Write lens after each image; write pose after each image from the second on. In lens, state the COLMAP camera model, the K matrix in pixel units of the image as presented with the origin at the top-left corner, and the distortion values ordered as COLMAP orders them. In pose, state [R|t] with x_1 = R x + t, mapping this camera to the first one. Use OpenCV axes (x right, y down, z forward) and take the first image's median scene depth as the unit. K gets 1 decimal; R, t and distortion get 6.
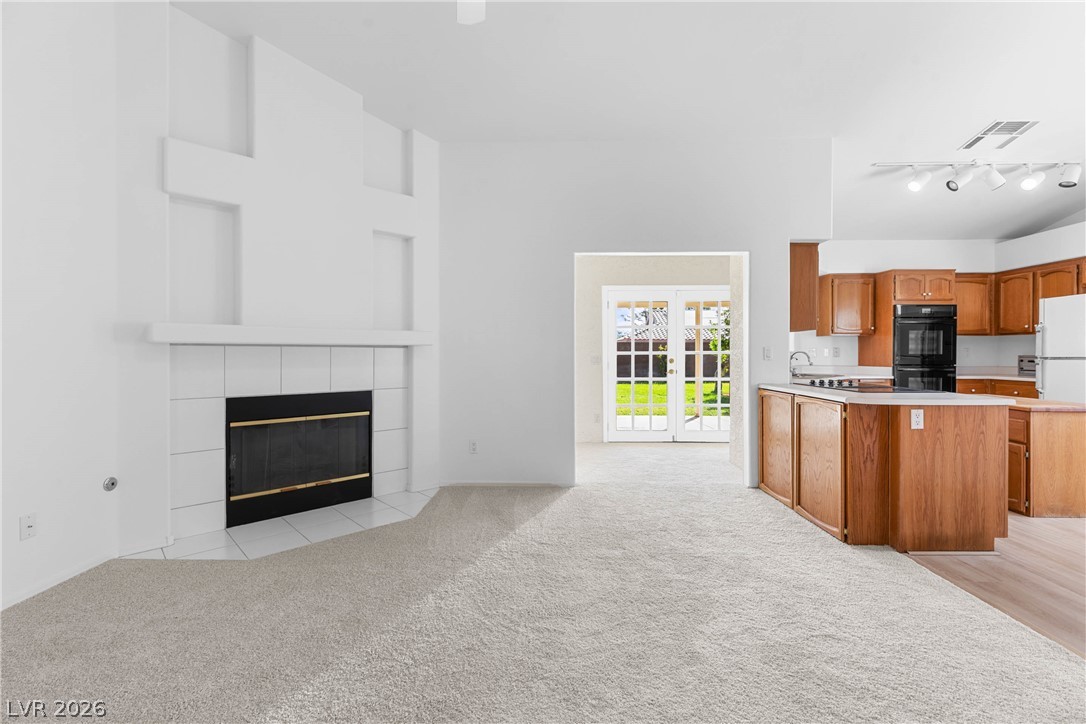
lens RADIAL K [[490.5, 0, 544.4], [0, 490.5, 353.9], [0, 0, 1]] dist [0.001631, 0.000095]
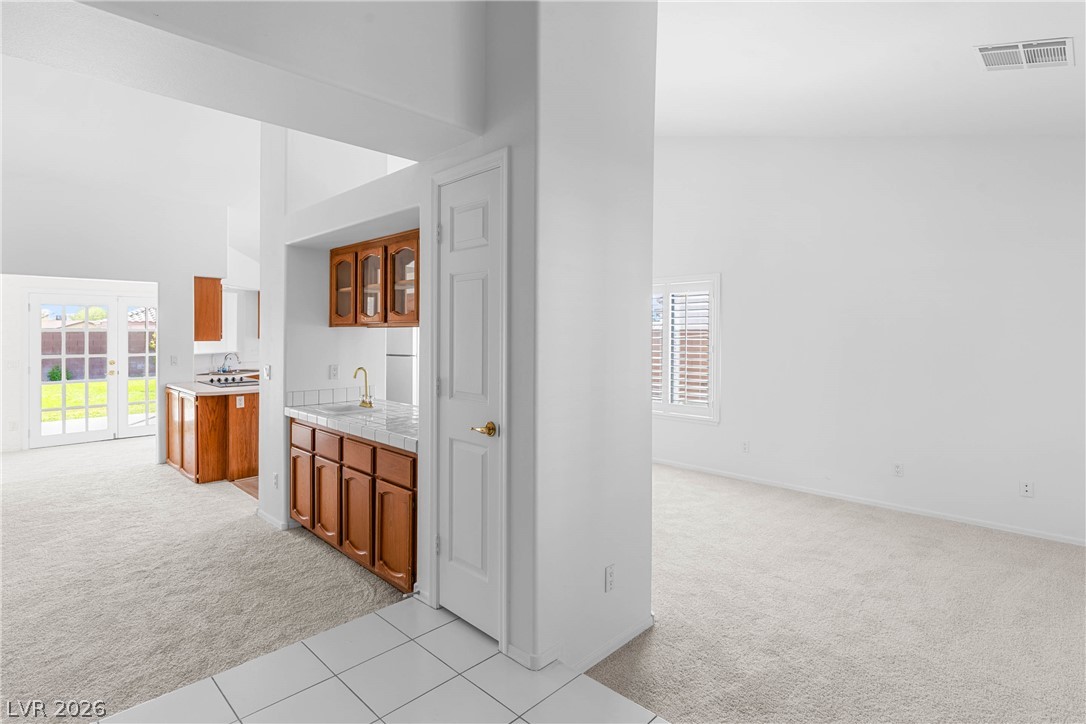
lens RADIAL K [[540.4, 0, 545.5], [0, 540.4, 336.6], [0, 0, 1]] dist [0.000468, 0.000292]
pose [[0.686518, -0.004222, 0.727101, 0.084254], [0.001771, 0.999990, 0.004135, -0.071227], [-0.727111, -0.001550, 0.686519, -0.750559]]
